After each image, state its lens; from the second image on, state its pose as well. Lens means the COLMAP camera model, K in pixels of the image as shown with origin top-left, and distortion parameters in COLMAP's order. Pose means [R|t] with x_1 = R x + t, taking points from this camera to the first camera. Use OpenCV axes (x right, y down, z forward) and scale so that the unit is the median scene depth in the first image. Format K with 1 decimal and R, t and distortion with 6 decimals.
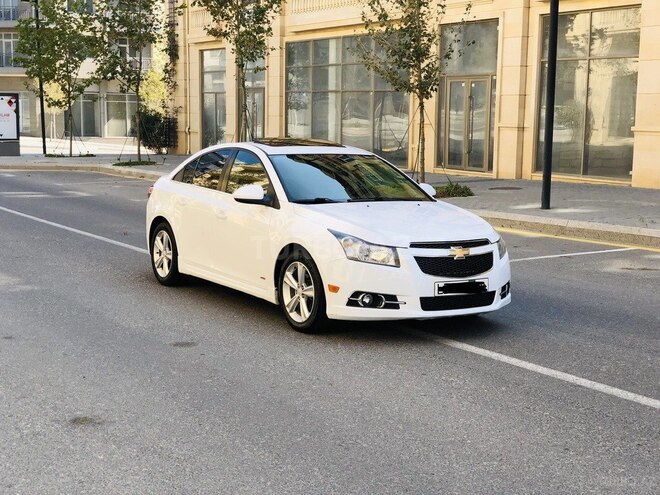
lens RADIAL K [[984.3, 0, 330.0], [0, 984.3, 247.5], [0, 0, 1]] dist [0.049292, 0.114363]
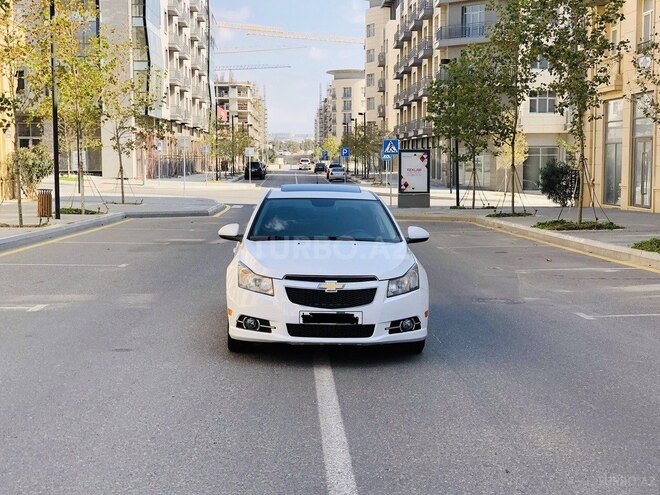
lens RADIAL K [[1010.0, 0, 330.0], [0, 1010.0, 247.5], [0, 0, 1]] dist [0.174673, -0.633272]
pose [[0.867762, 0.028140, -0.496183, 0.676434], [-0.056116, 0.997559, -0.041565, 0.008829], [0.493802, 0.063913, 0.867222, 0.016583]]
